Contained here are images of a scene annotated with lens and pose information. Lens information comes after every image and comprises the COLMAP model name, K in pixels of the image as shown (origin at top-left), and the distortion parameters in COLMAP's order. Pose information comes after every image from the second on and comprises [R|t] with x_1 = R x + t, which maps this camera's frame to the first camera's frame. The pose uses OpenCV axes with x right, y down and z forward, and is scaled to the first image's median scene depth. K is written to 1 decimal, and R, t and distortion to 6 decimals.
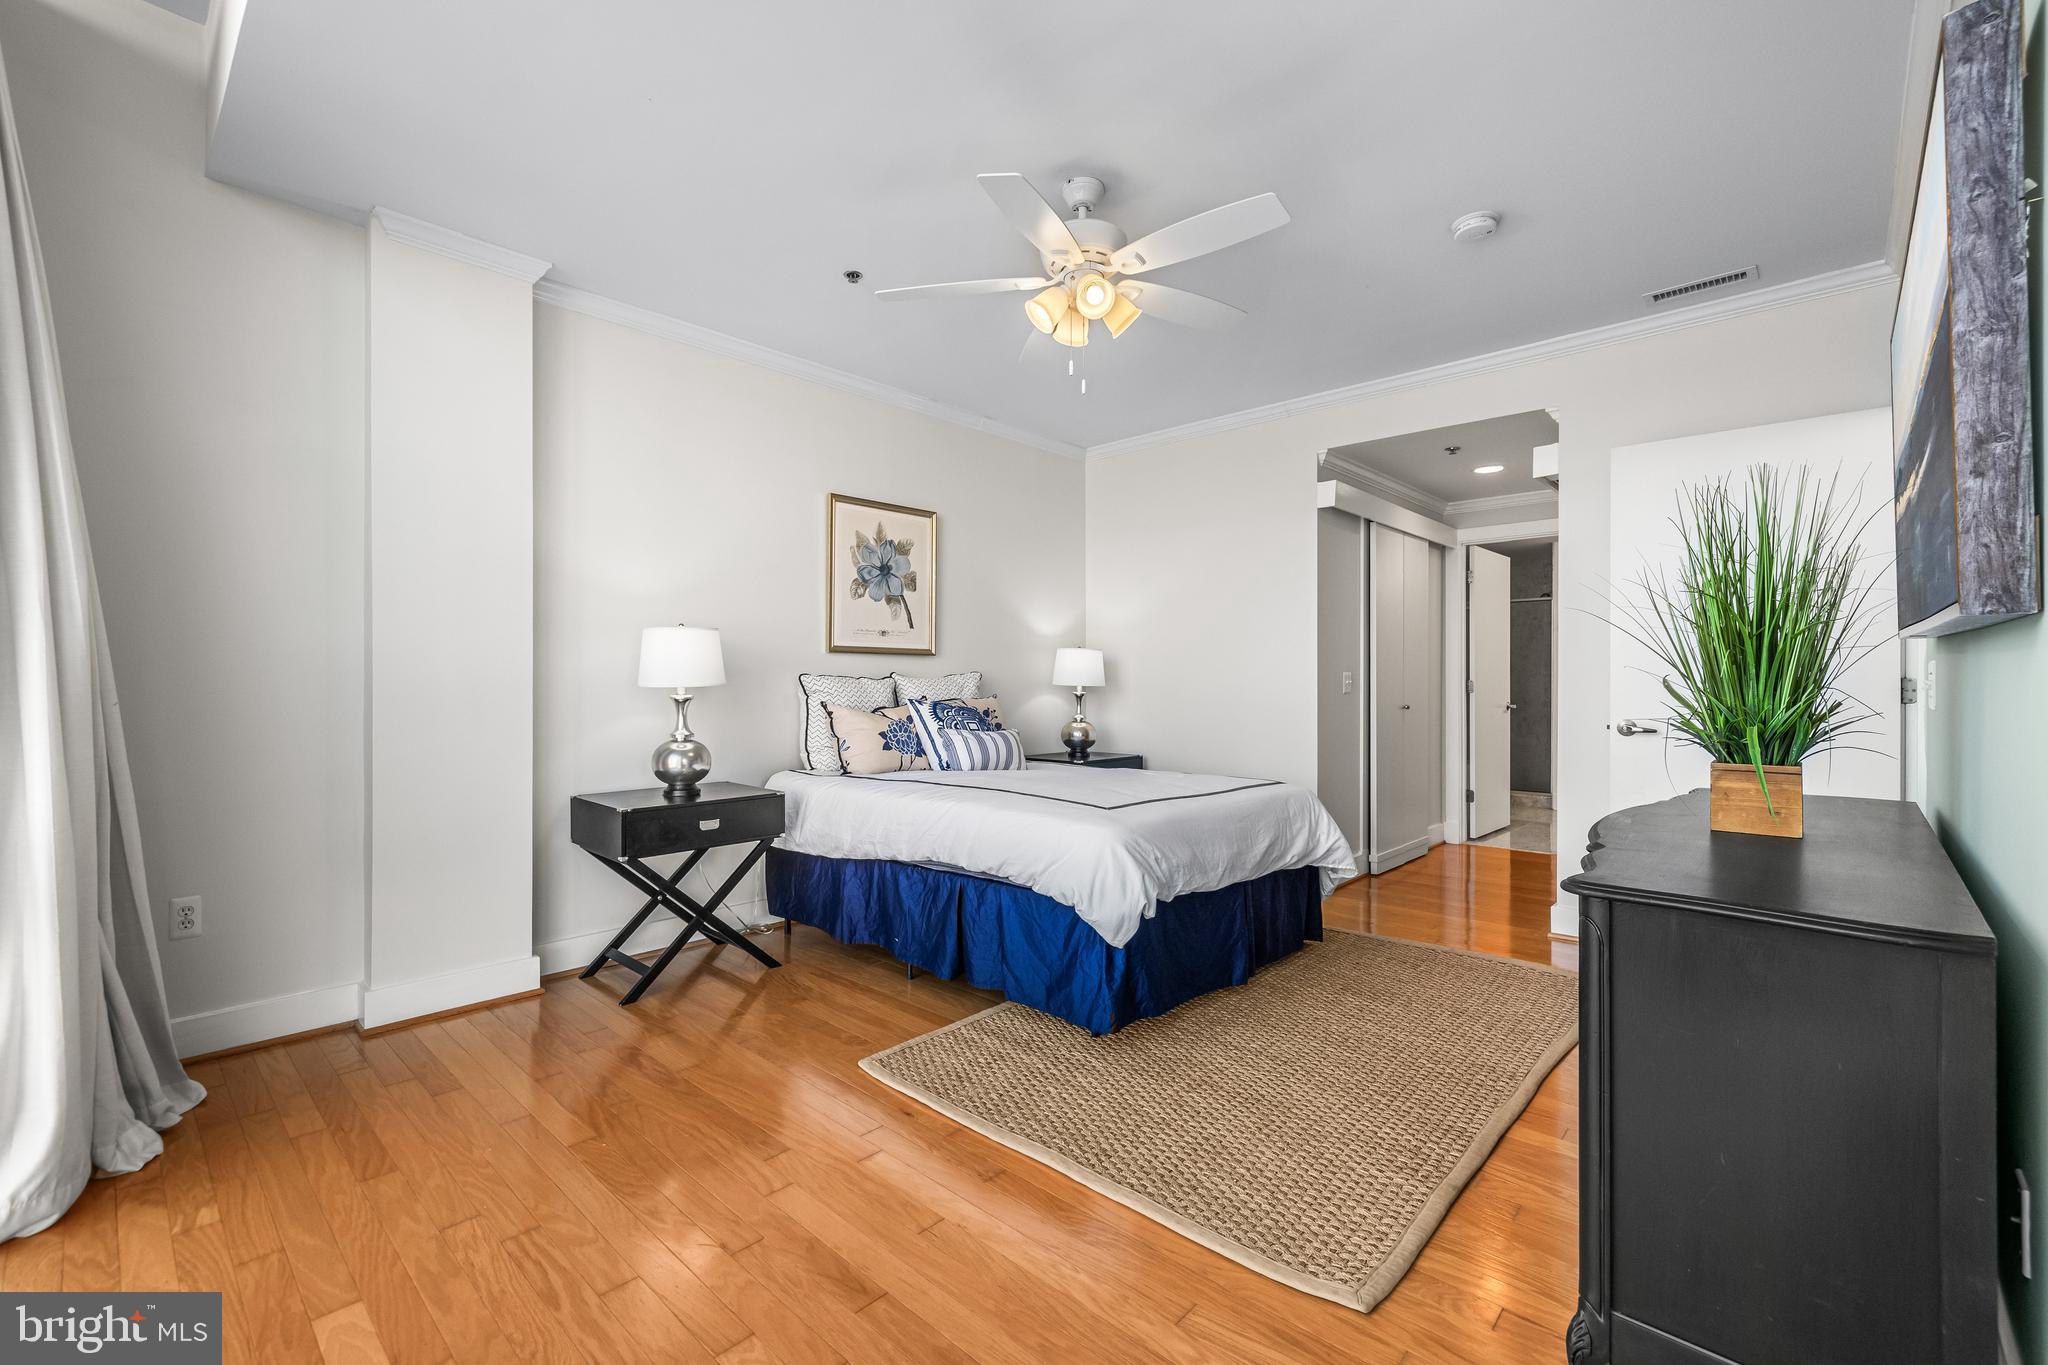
lens RADIAL K [[868.1, 0, 1030.1], [0, 868.1, 674.8], [0, 0, 1]] dist [-0.000304, -0.001758]
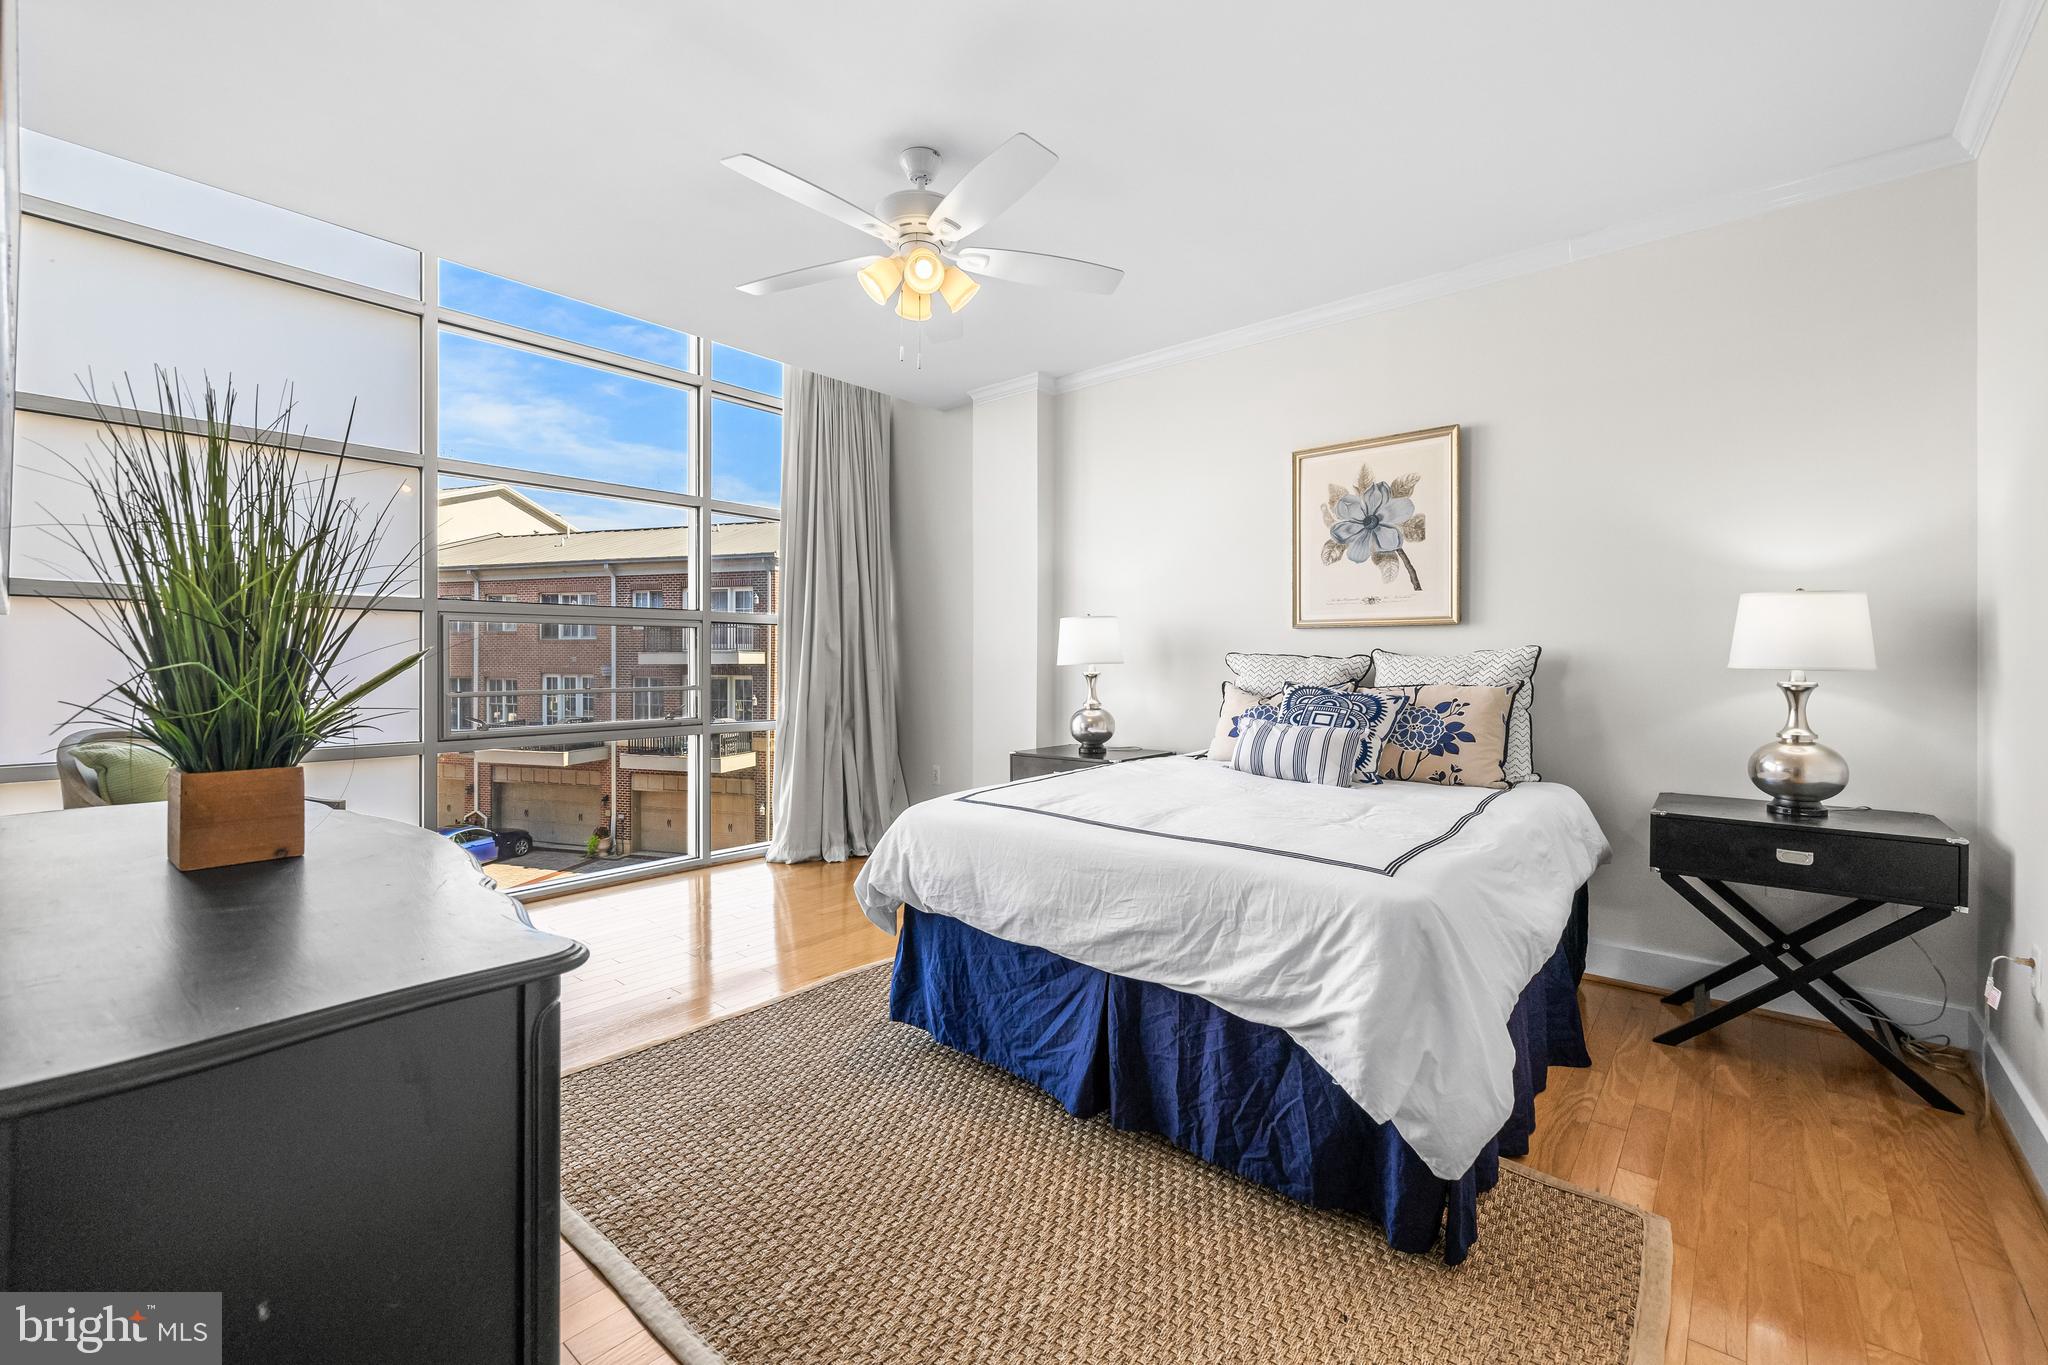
lens RADIAL K [[868.1, 0, 1017.9], [0, 868.1, 653.1], [0, 0, 1]] dist [-0.000304, -0.001758]
pose [[0.047544, -0.007608, -0.998840, 0.622011], [0.006895, 0.999950, -0.007288, 0.004652], [0.998845, -0.006540, 0.047594, 0.633234]]
